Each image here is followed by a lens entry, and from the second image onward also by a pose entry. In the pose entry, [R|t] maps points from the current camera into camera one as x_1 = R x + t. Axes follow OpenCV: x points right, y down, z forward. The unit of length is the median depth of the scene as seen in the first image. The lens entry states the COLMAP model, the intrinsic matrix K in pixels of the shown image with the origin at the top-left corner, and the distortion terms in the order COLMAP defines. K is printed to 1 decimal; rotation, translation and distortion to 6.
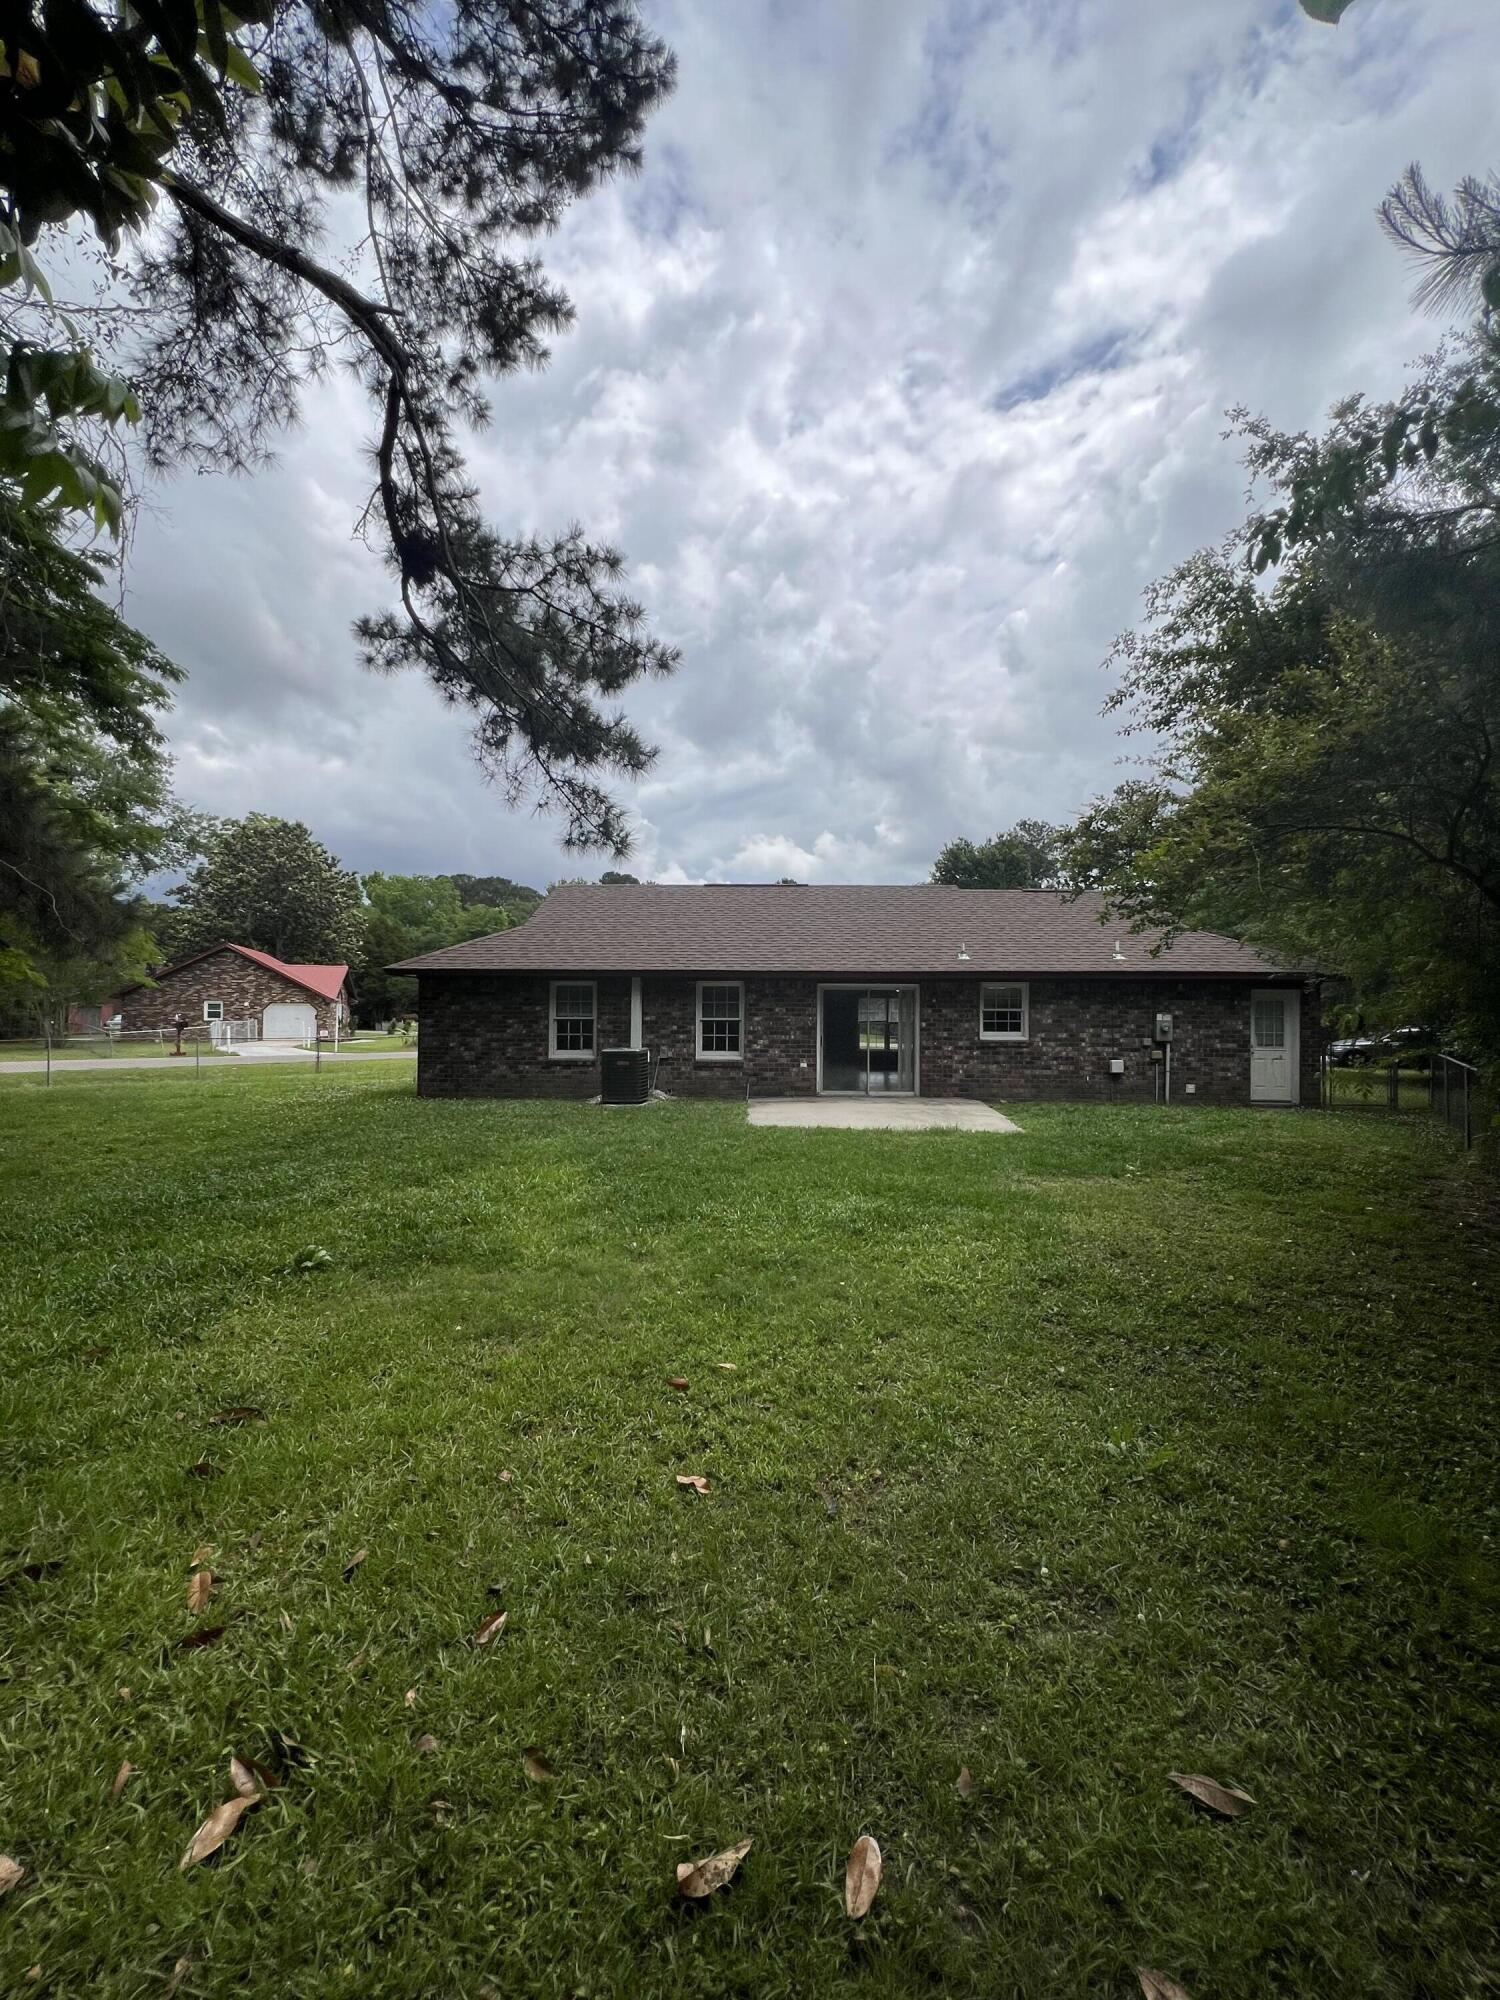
lens RADIAL K [[799.9, 0, 781.0], [0, 799.9, 1006.6], [0, 0, 1]] dist [-0.004590, 0.000605]
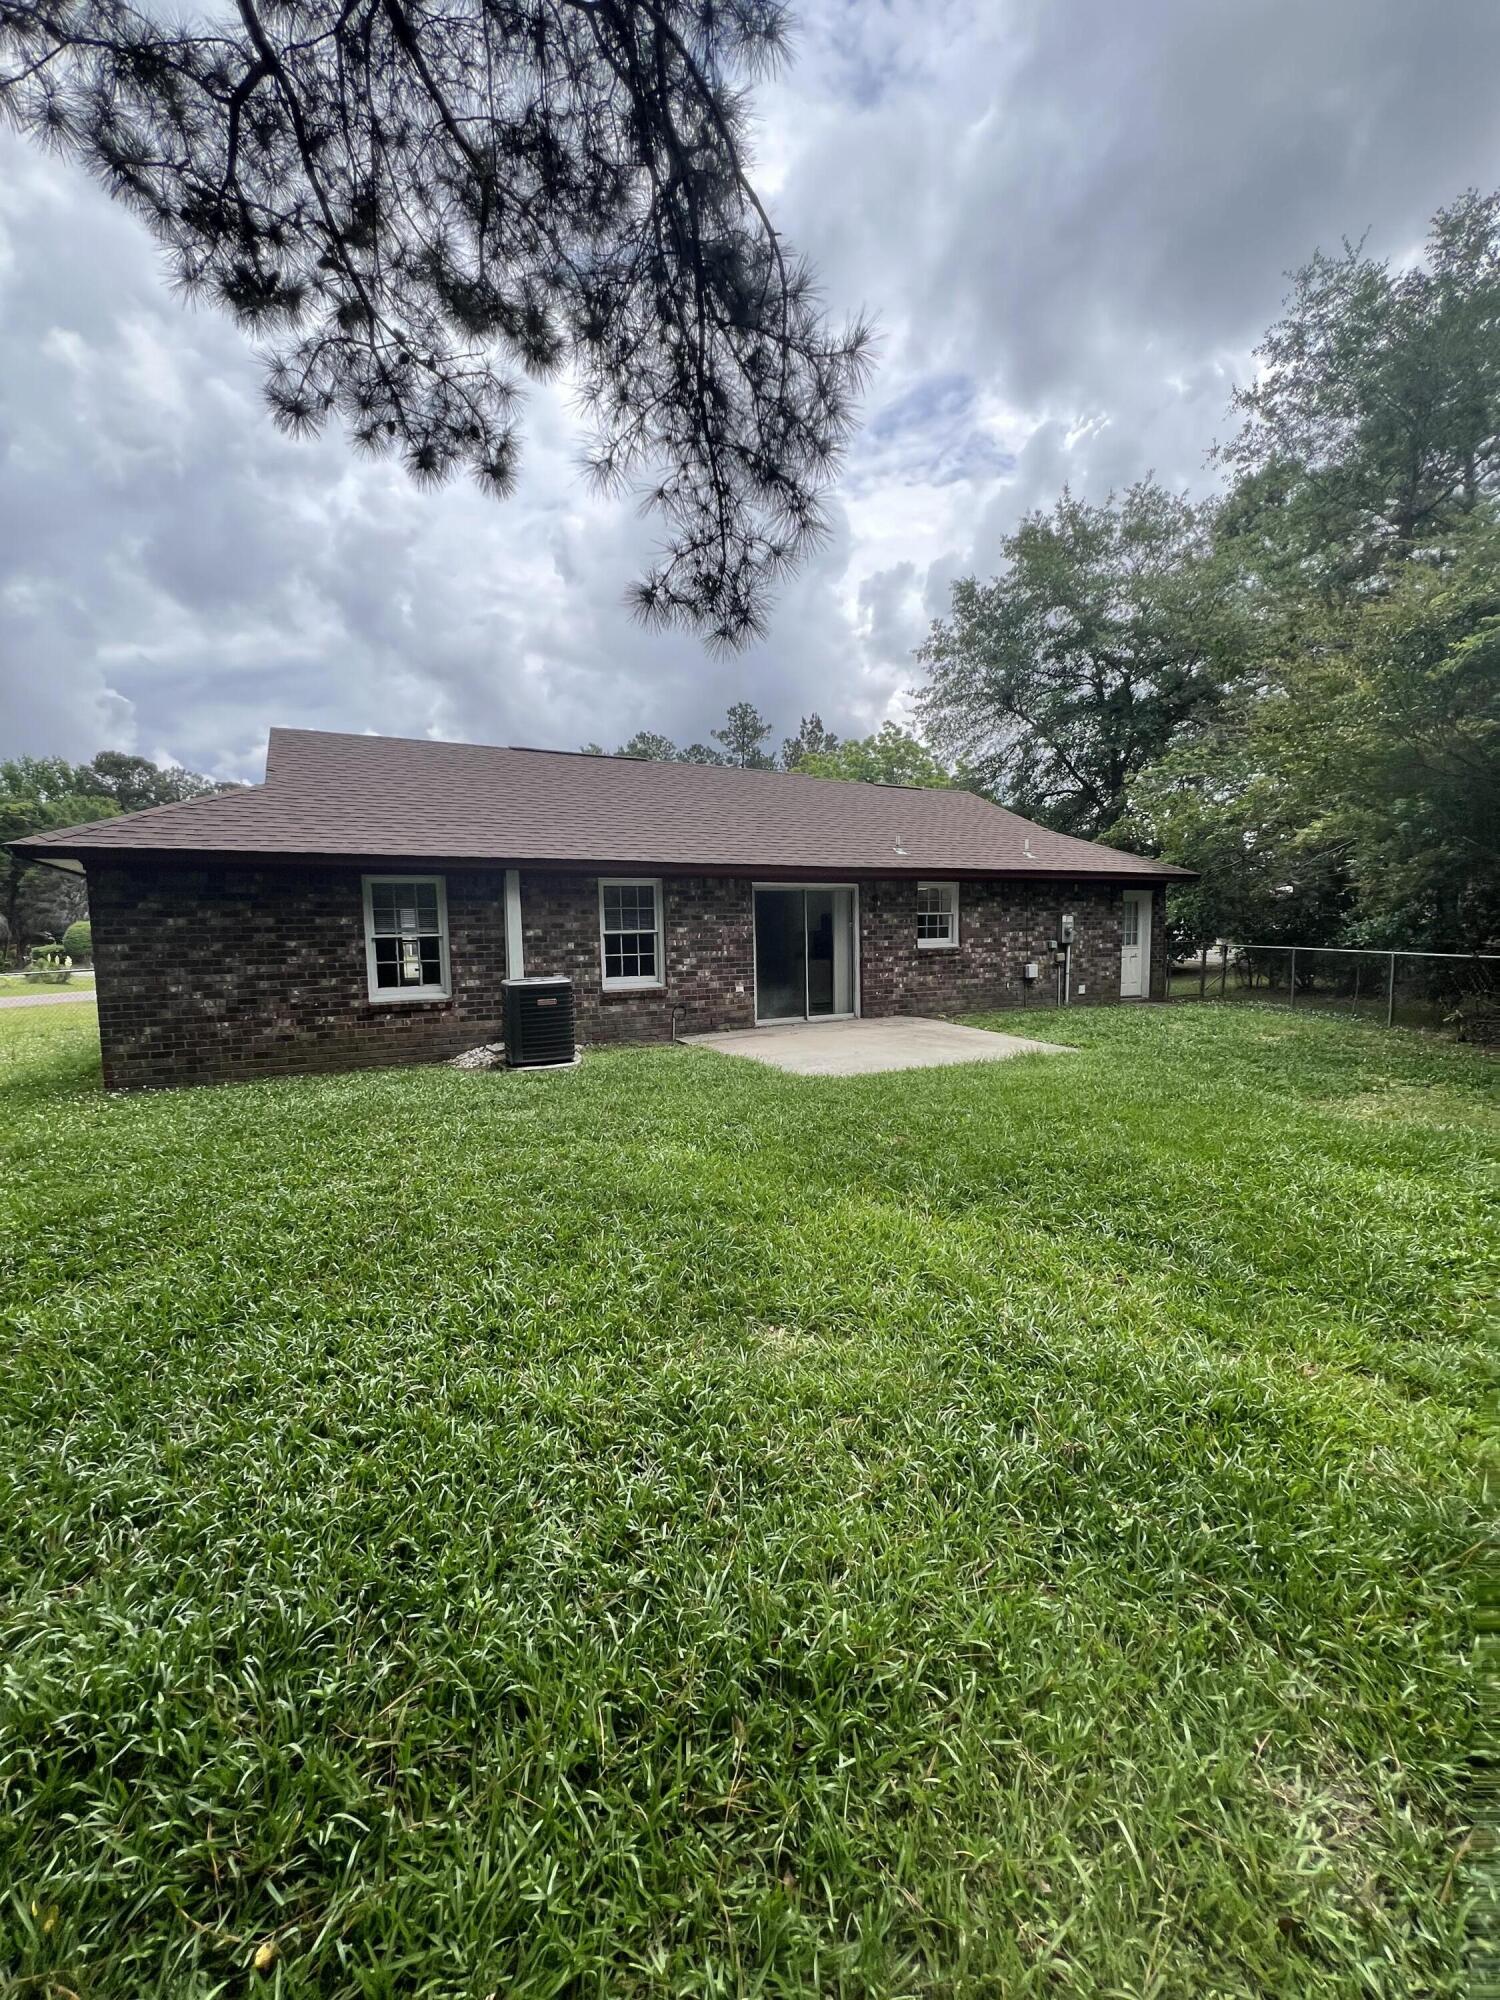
lens RADIAL K [[799.9, 0, 760.8], [0, 799.9, 987.0], [0, 0, 1]] dist [-0.004590, 0.000605]
pose [[0.874969, -0.057393, 0.480765, -0.325378], [0.019824, 0.996363, 0.082866, 0.007869], [-0.483773, -0.062975, 0.872925, 0.315128]]
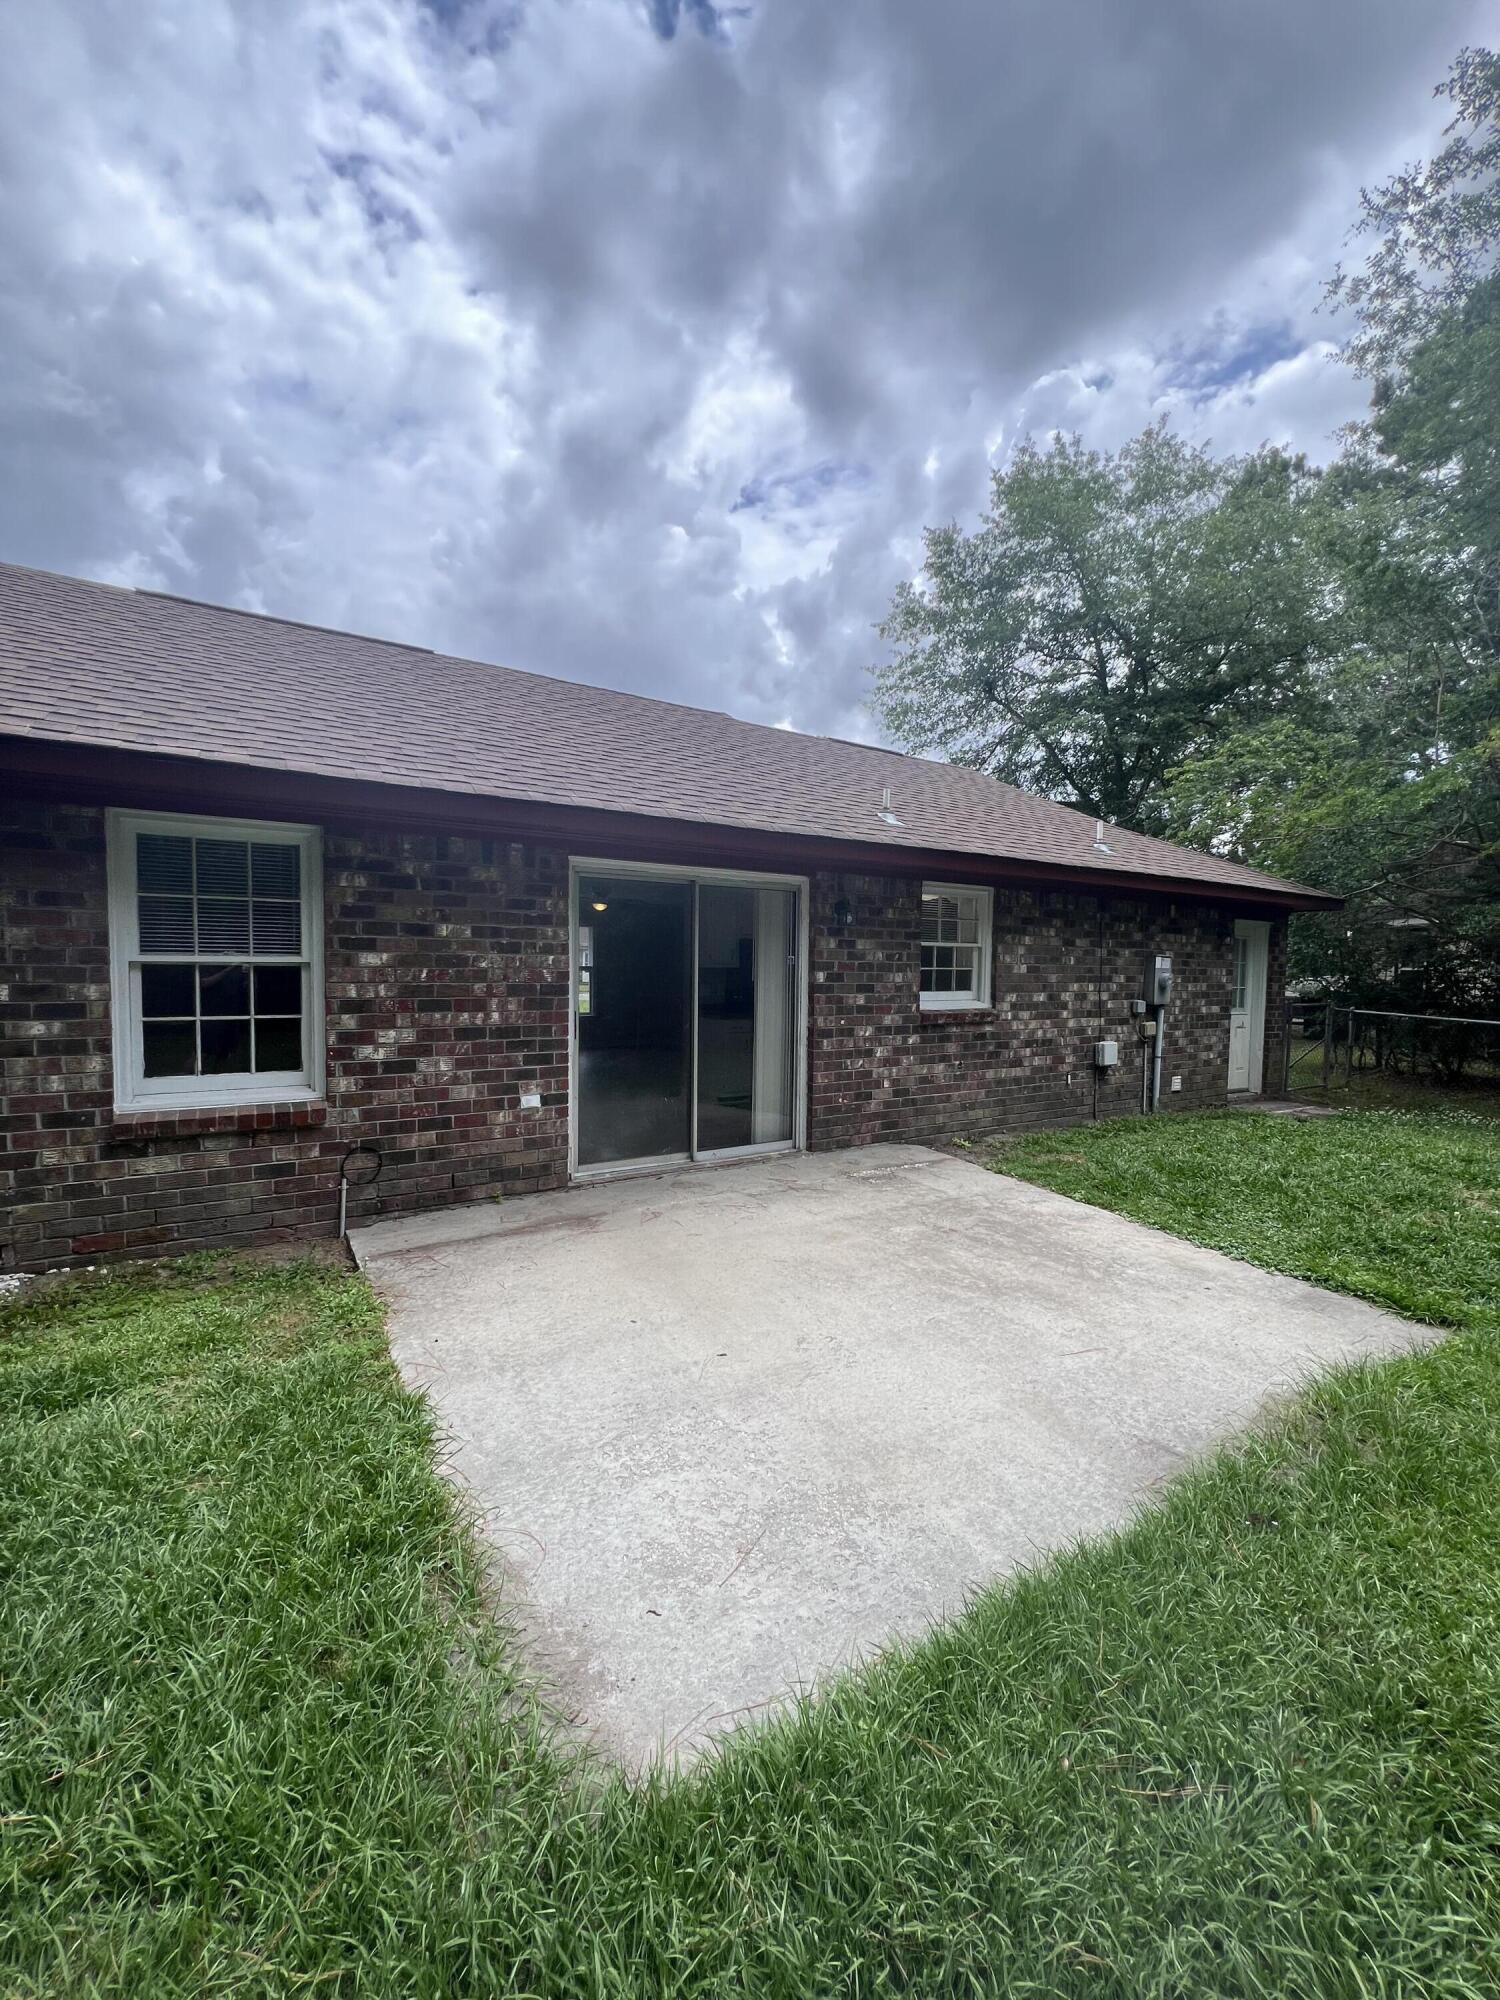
lens RADIAL K [[799.9, 0, 751.7], [0, 799.9, 999.2], [0, 0, 1]] dist [-0.004590, 0.000605]
pose [[0.838175, -0.018397, 0.545091, -0.074055], [-0.012578, 0.998513, 0.053041, 0.012693], [-0.545257, -0.051314, 0.836697, 0.676233]]
